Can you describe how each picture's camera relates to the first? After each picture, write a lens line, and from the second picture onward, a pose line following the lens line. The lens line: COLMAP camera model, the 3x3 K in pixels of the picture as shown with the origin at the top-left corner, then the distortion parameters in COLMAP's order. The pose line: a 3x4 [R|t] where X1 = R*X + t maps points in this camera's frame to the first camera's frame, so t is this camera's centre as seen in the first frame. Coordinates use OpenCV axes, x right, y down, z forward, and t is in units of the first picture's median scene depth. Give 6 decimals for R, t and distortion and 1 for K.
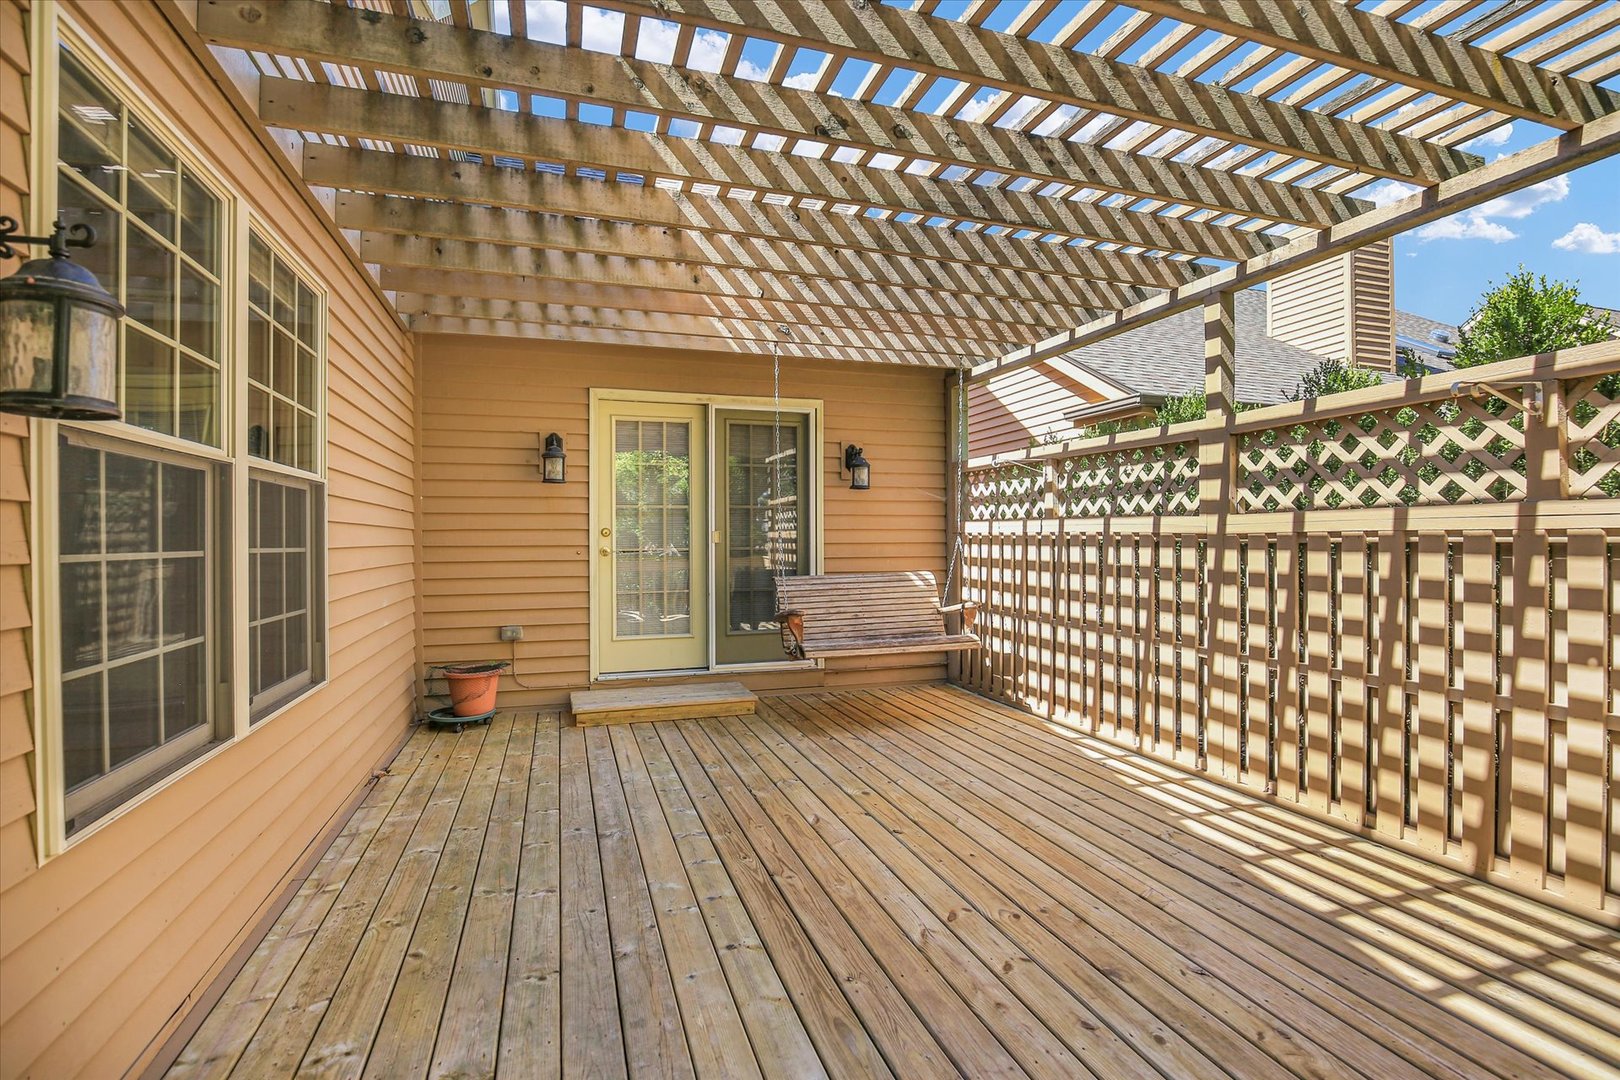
lens RADIAL K [[755.7, 0, 803.9], [0, 755.7, 530.9], [0, 0, 1]] dist [-0.046227, 0.011745]
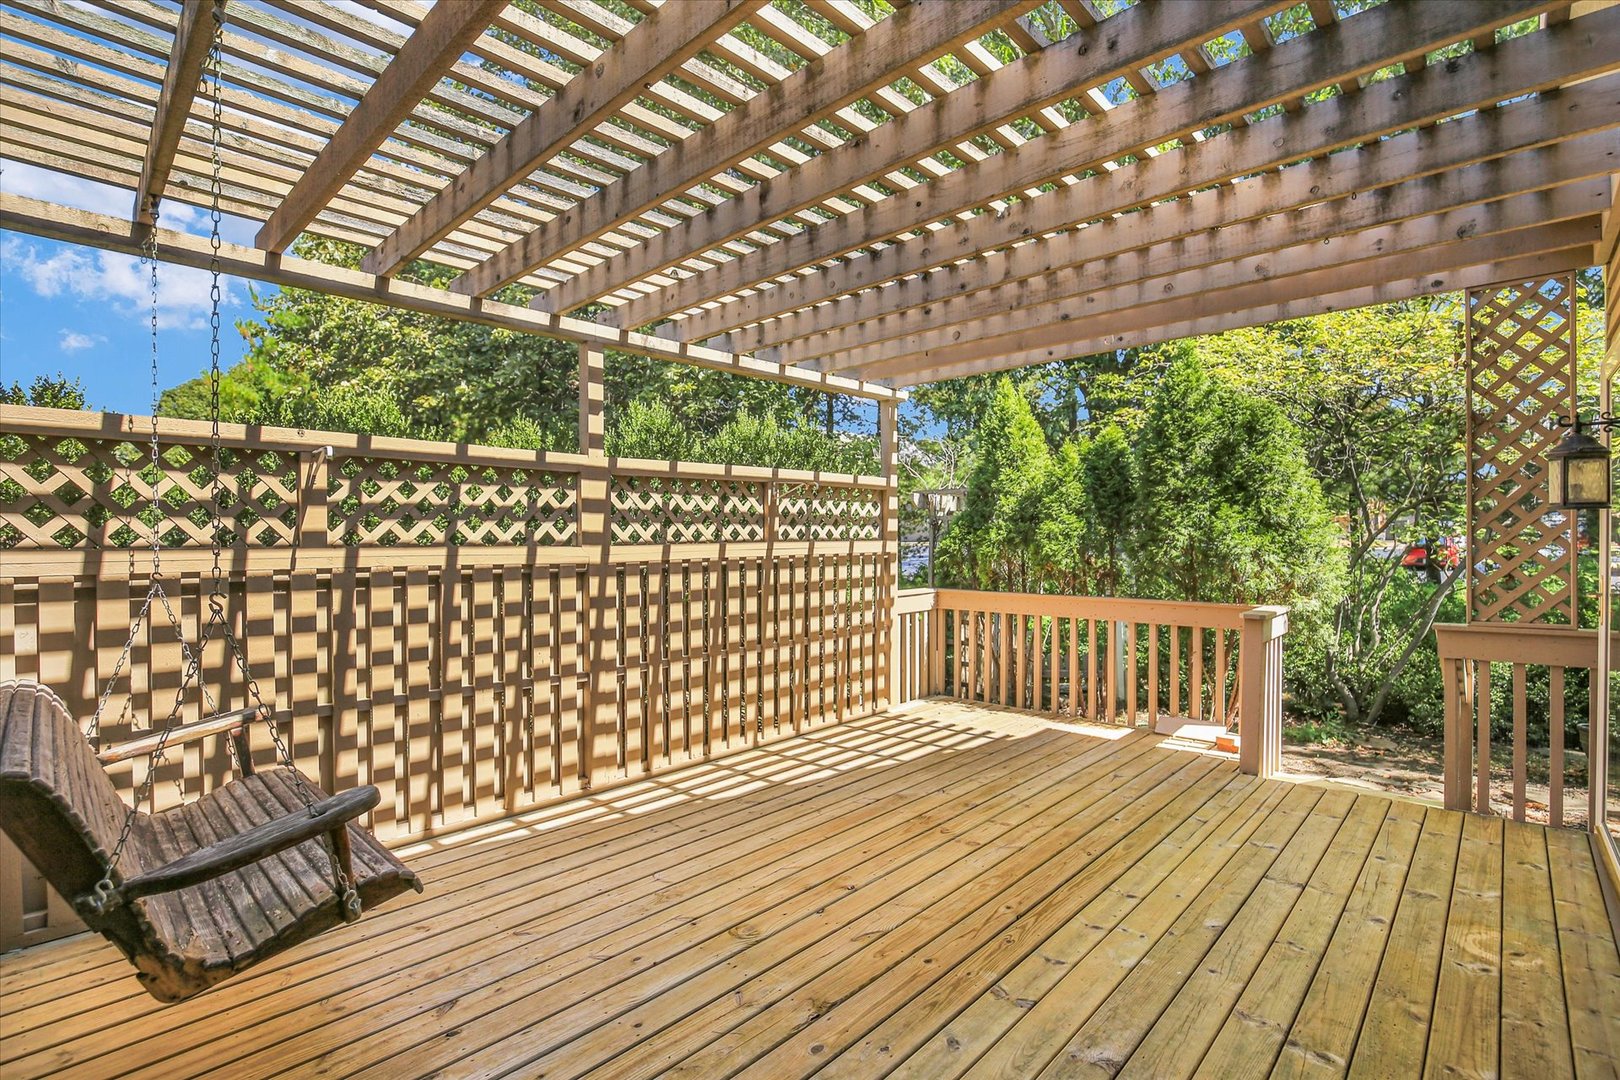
lens RADIAL K [[677.3, 0, 808.7], [0, 677.3, 572.7], [0, 0, 1]] dist [-0.039890, -0.000095]
pose [[-0.434412, -0.003922, 0.900706, -0.482880], [0.029318, 0.999399, 0.018492, 0.008863], [-0.900237, 0.034439, -0.434036, 1.190829]]
